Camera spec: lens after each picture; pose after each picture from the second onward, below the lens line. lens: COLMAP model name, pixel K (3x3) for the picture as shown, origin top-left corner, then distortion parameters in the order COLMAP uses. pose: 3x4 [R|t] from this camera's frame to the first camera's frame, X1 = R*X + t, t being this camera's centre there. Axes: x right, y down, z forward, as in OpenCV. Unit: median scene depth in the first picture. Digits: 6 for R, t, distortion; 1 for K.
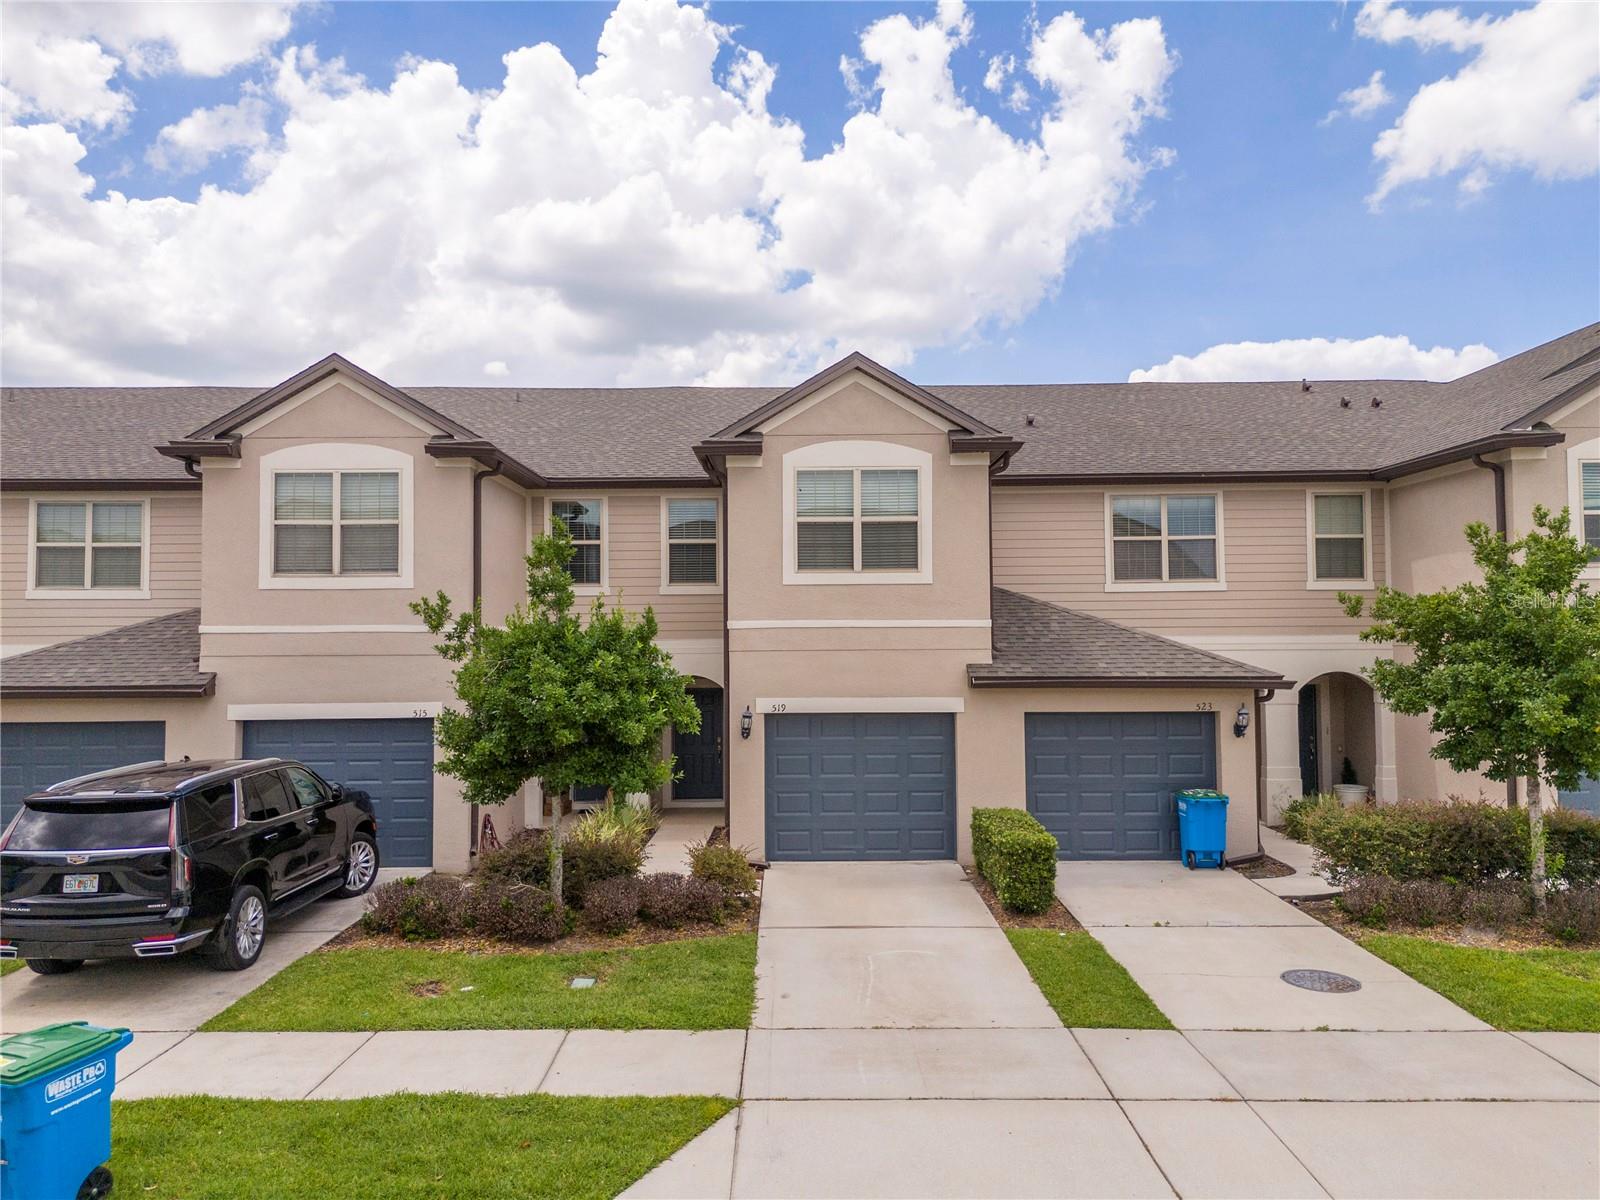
lens RADIAL K [[1177.7, 0, 800.0], [0, 1177.7, 600.0], [0, 0, 1]] dist [0.067350, -0.058391]
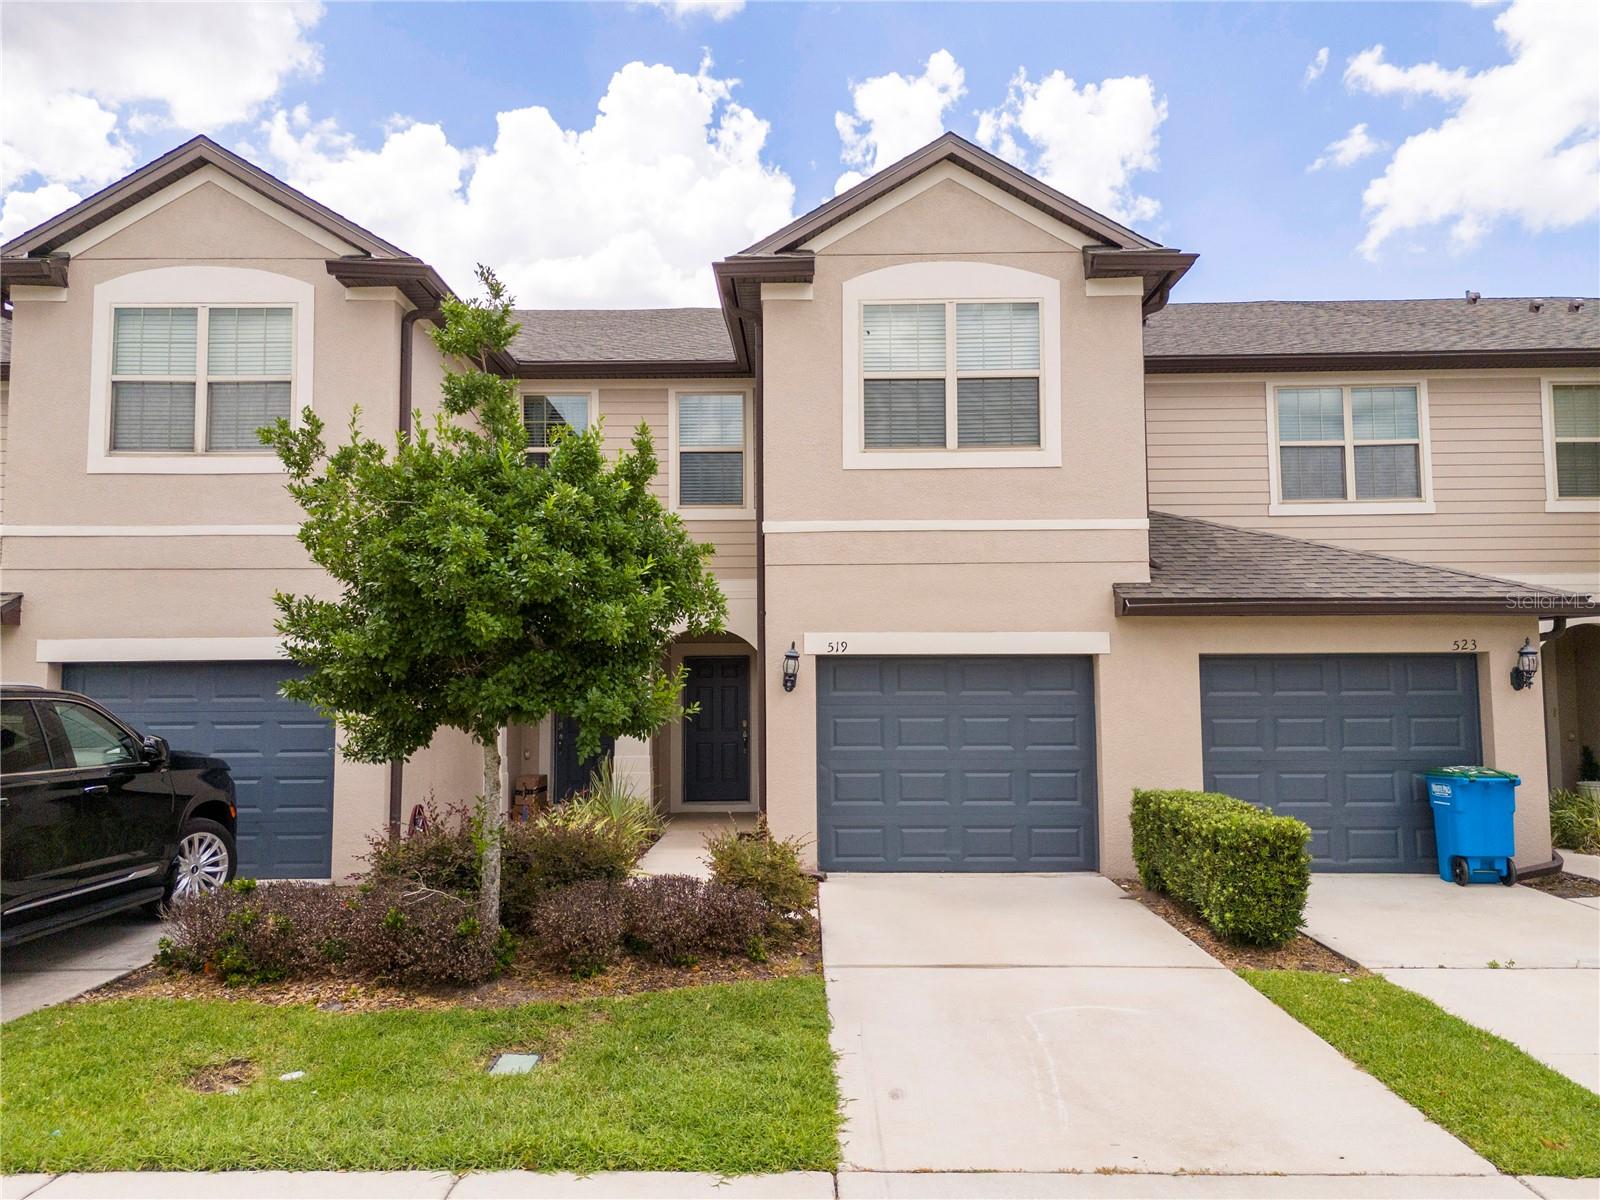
lens RADIAL K [[1177.7, 0, 800.0], [0, 1177.7, 600.0], [0, 0, 1]] dist [0.067350, -0.058391]
pose [[0.999941, 0.000330, -0.010880, -0.039485], [-0.000771, 0.999176, -0.040579, 0.112077], [0.010857, 0.040585, 0.999117, 0.379108]]
